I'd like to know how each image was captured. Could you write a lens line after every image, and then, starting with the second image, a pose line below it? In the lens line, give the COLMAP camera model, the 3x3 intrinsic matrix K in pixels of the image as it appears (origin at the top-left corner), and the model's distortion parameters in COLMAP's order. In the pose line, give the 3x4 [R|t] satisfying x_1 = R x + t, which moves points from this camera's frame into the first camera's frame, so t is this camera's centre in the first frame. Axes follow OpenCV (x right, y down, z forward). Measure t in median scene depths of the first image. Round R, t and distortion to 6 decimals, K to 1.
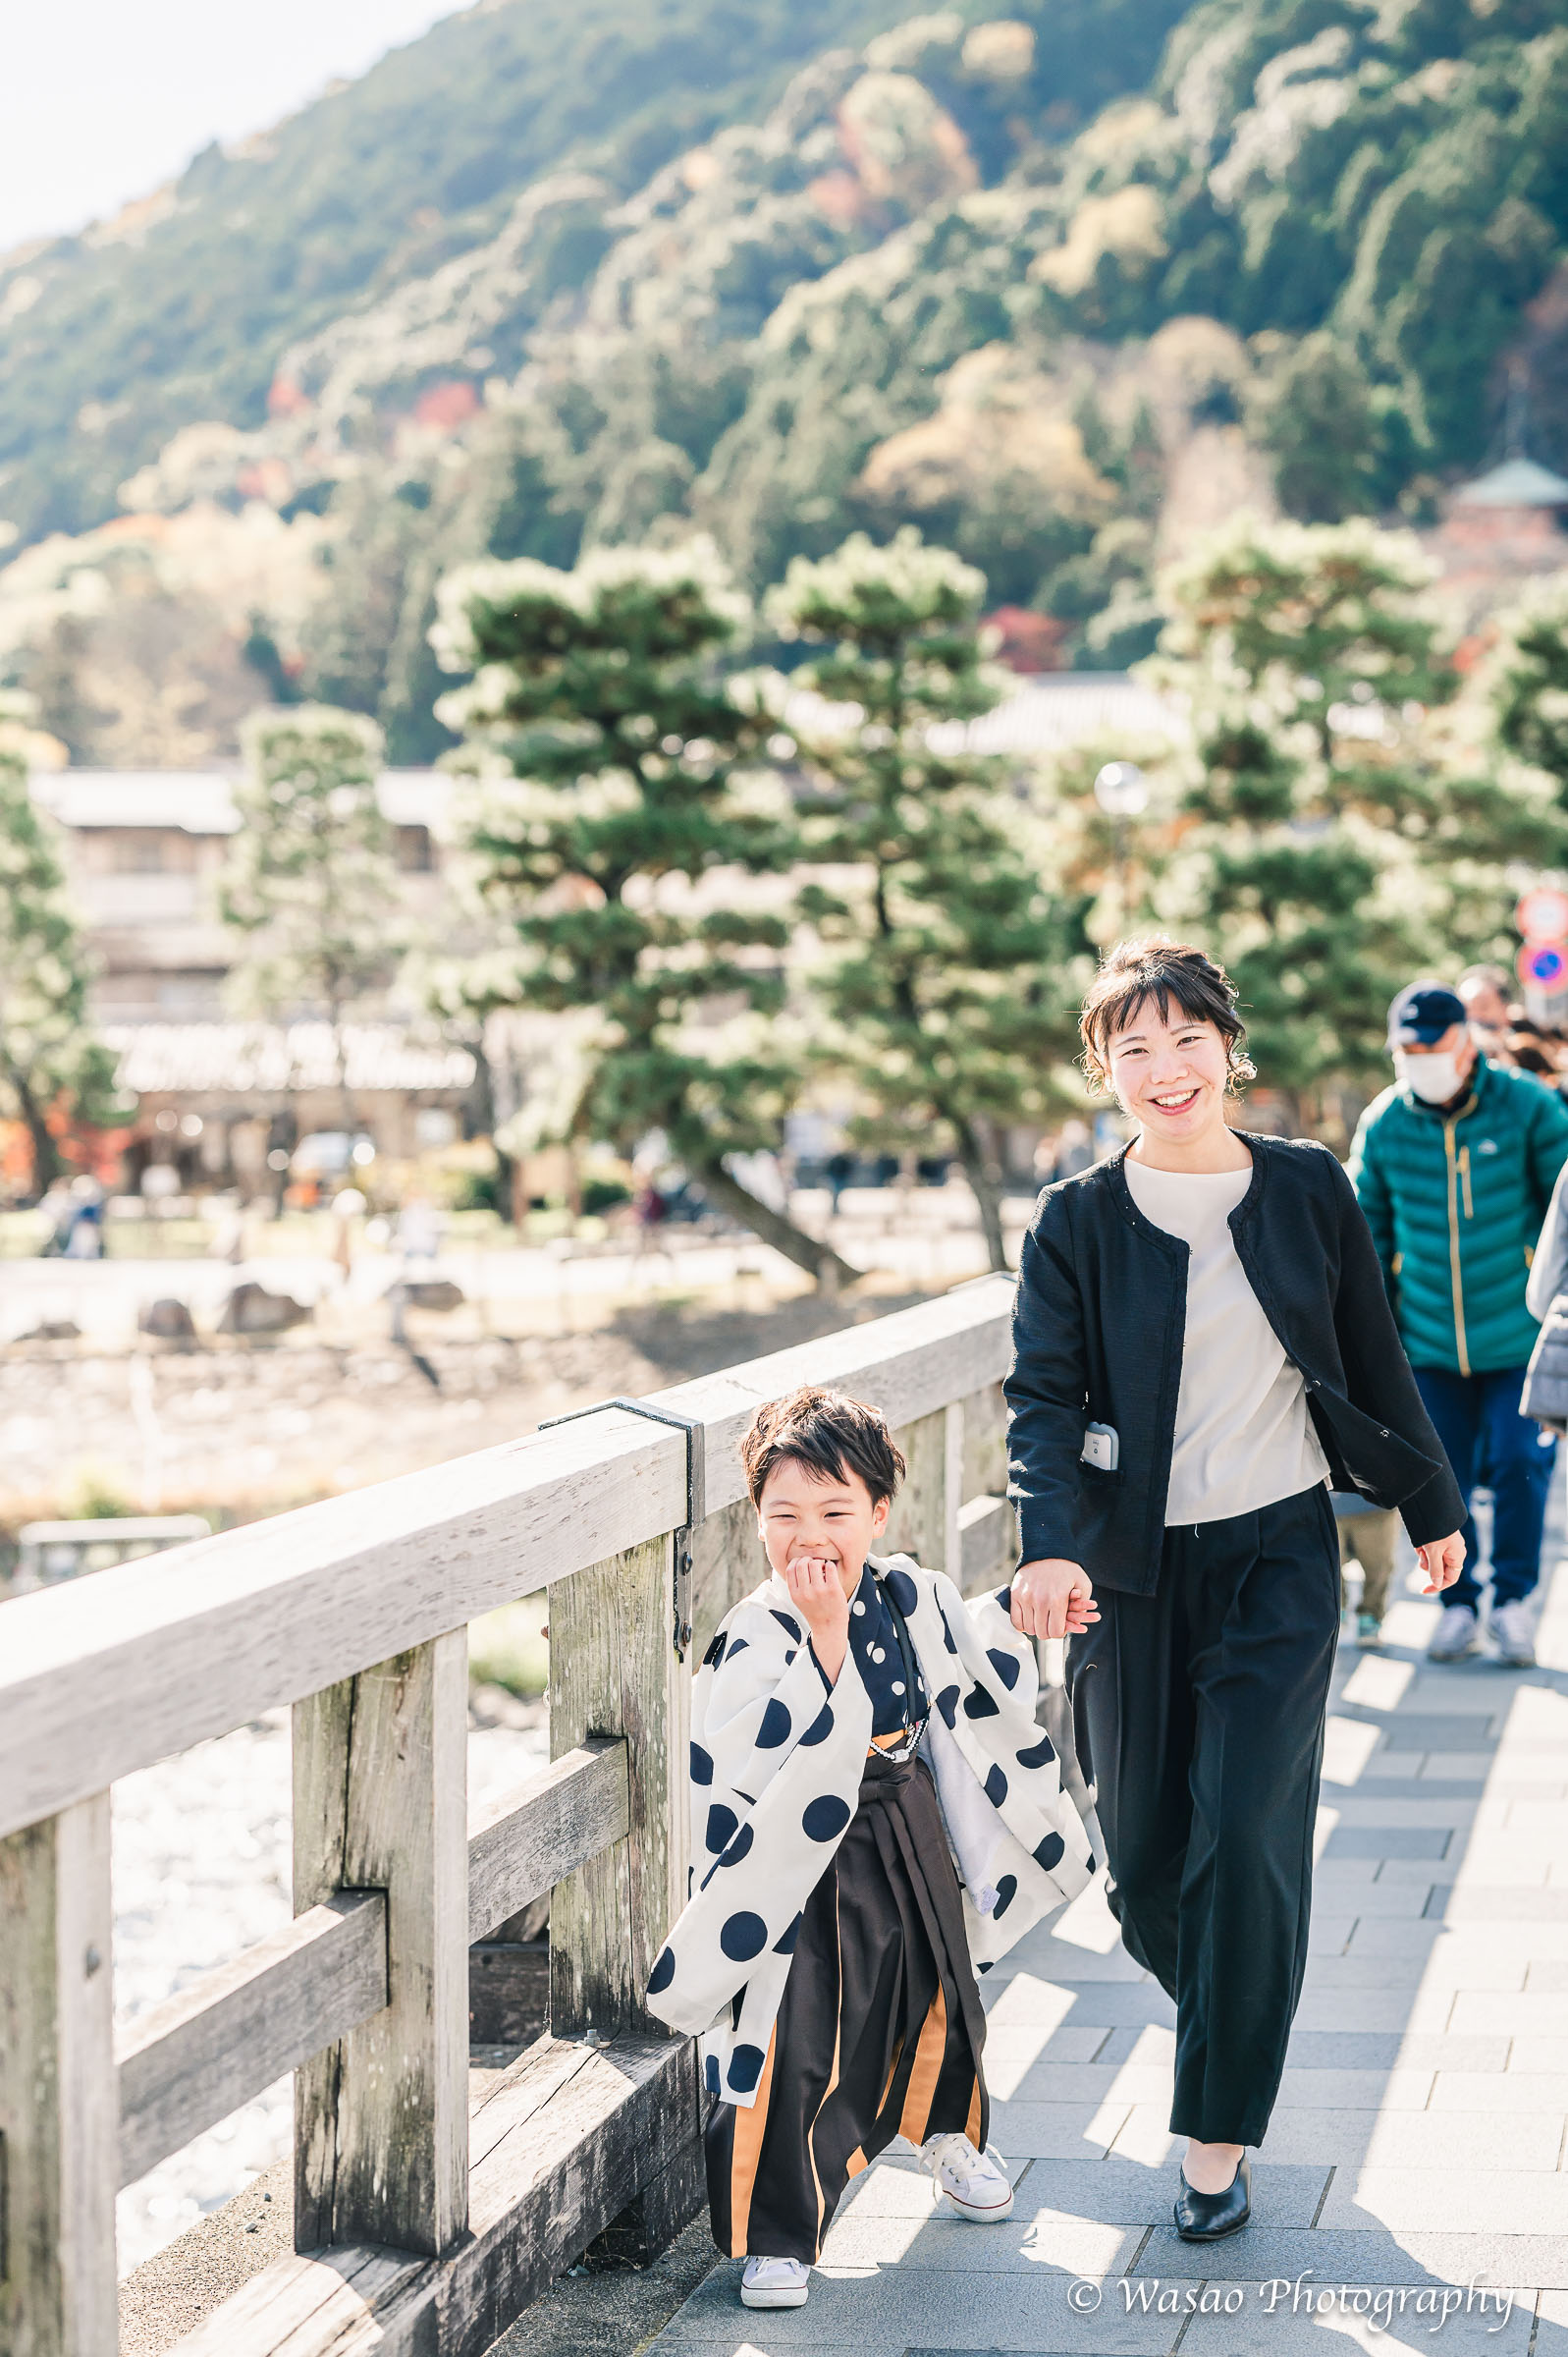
lens RADIAL K [[5118.1, 0, 860.1], [0, 5118.1, 1175.8], [0, 0, 1]] dist [0.014230, -0.214781]
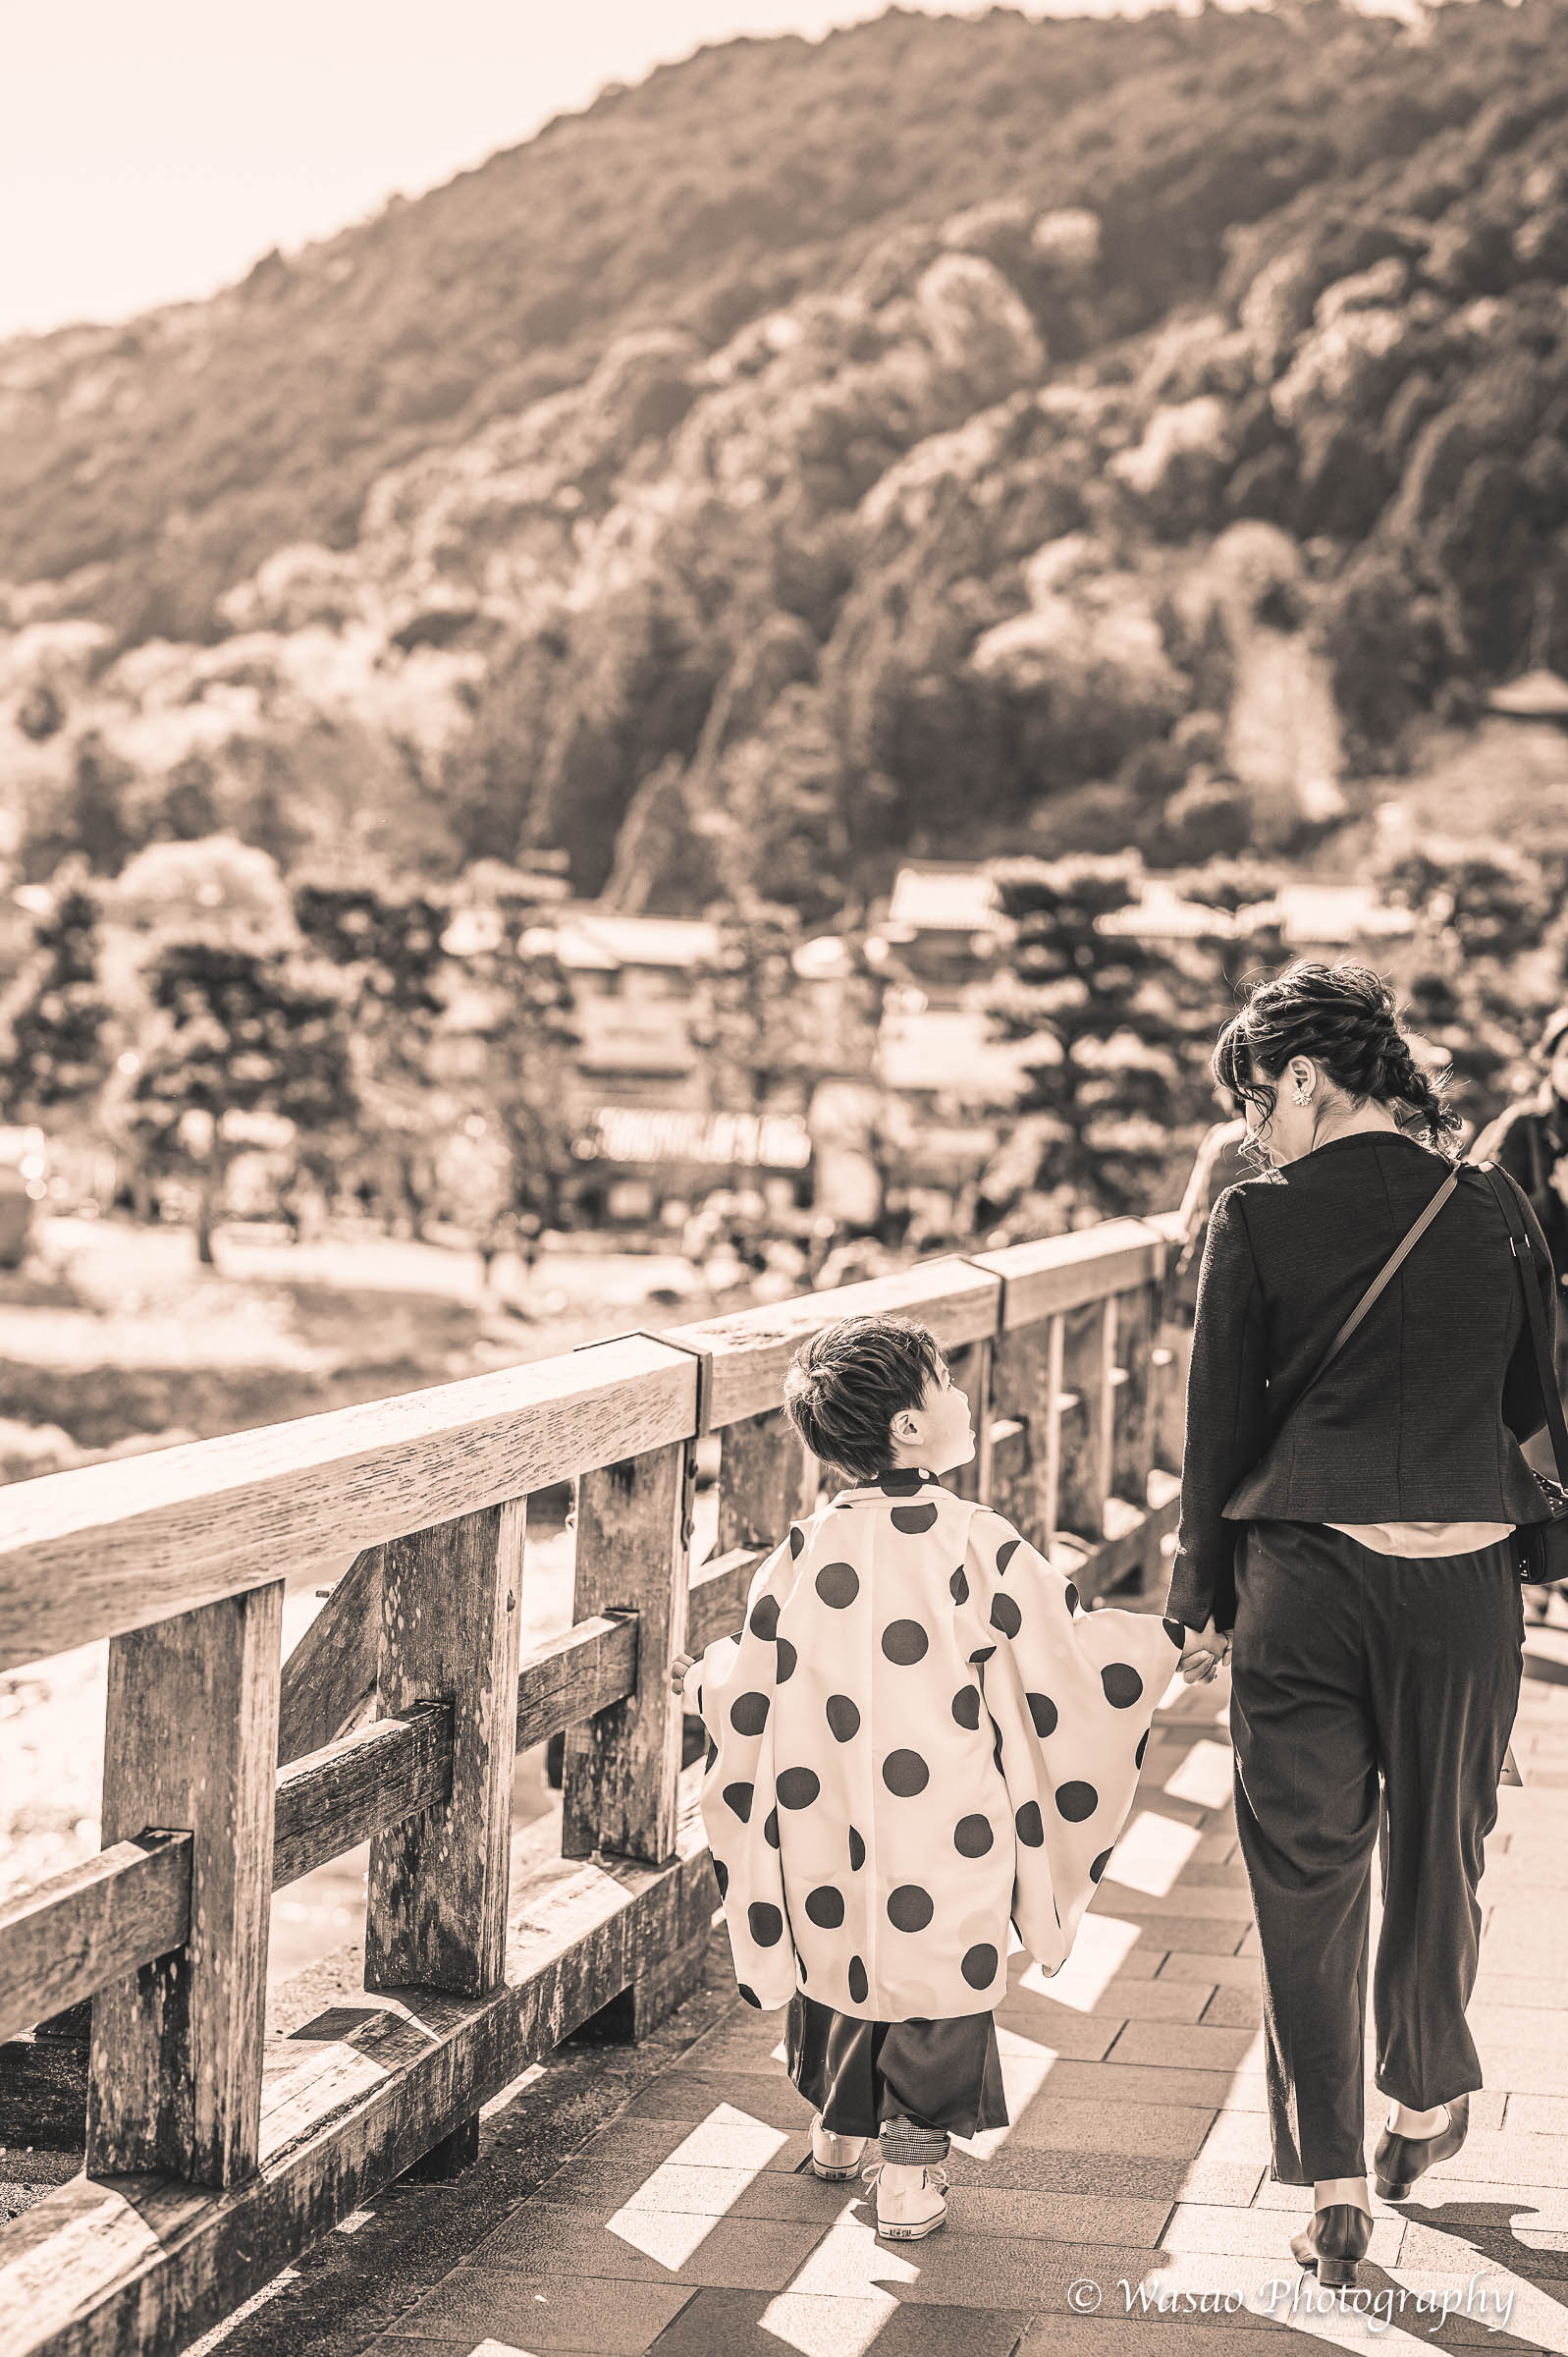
lens RADIAL K [[5970.2, 0, 784.0], [0, 5970.2, 1178.5], [0, 0, 1]] dist [0.156218, -1.794423]
pose [[0.998658, 0.049578, 0.015007, -0.047628], [-0.049209, 0.998499, -0.024034, 0.011739], [-0.016176, 0.023263, 0.999599, -0.287376]]
